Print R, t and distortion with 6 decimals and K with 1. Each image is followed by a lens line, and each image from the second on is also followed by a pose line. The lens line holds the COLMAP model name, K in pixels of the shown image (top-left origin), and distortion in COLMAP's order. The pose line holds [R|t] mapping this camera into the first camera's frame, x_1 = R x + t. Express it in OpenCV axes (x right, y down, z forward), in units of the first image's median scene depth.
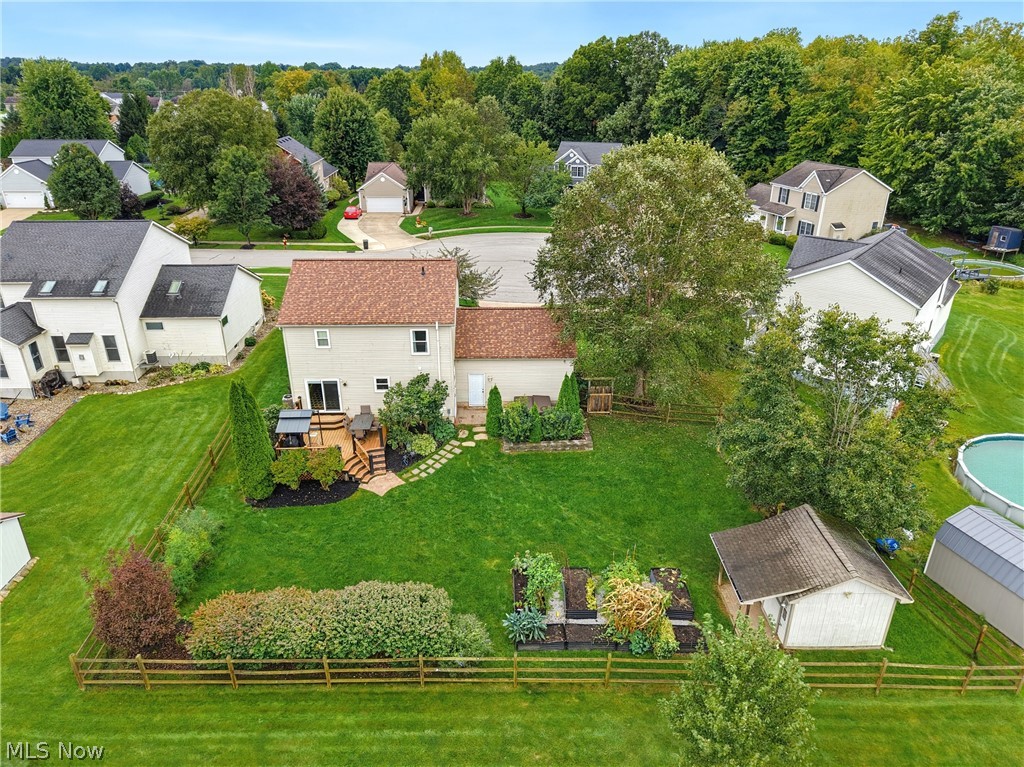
lens RADIAL K [[707.8, 0, 510.1], [0, 707.8, 385.6], [0, 0, 1]] dist [0.001258, -0.000056]
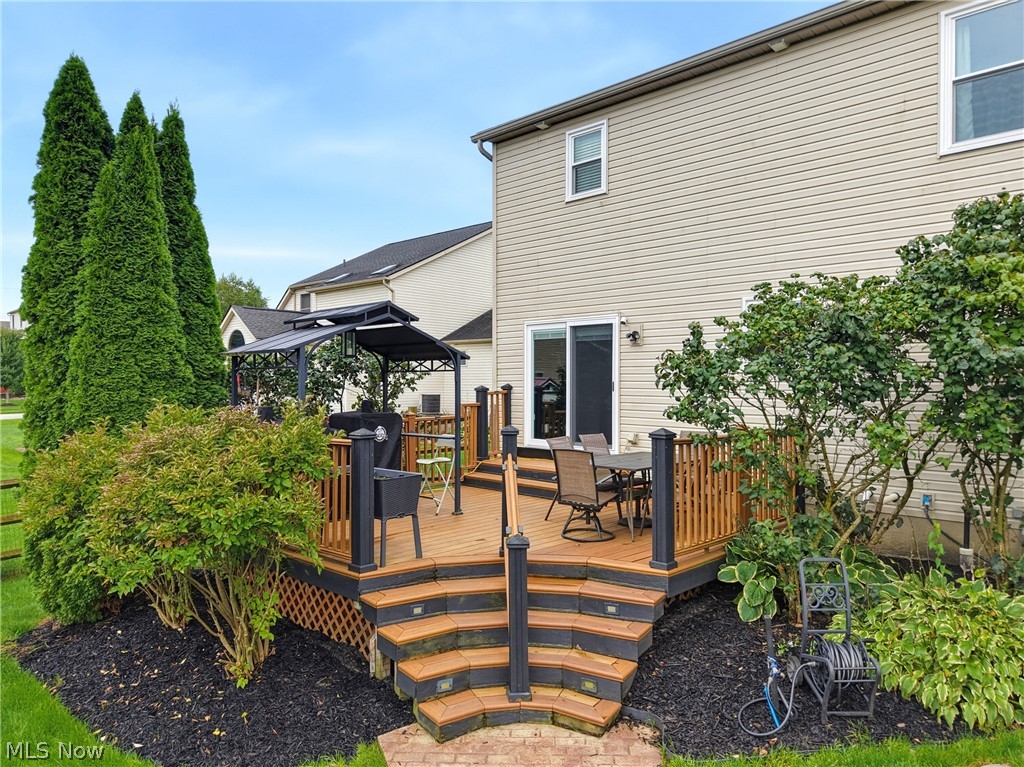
lens RADIAL K [[707.8, 0, 512.1], [0, 707.8, 382.7], [0, 0, 1]] dist [0.001258, -0.000056]
pose [[0.707460, -0.003931, -0.706742, -0.086478], [-0.282976, 0.914755, -0.288352, 0.101206], [0.647630, 0.403989, 0.646041, 0.824115]]
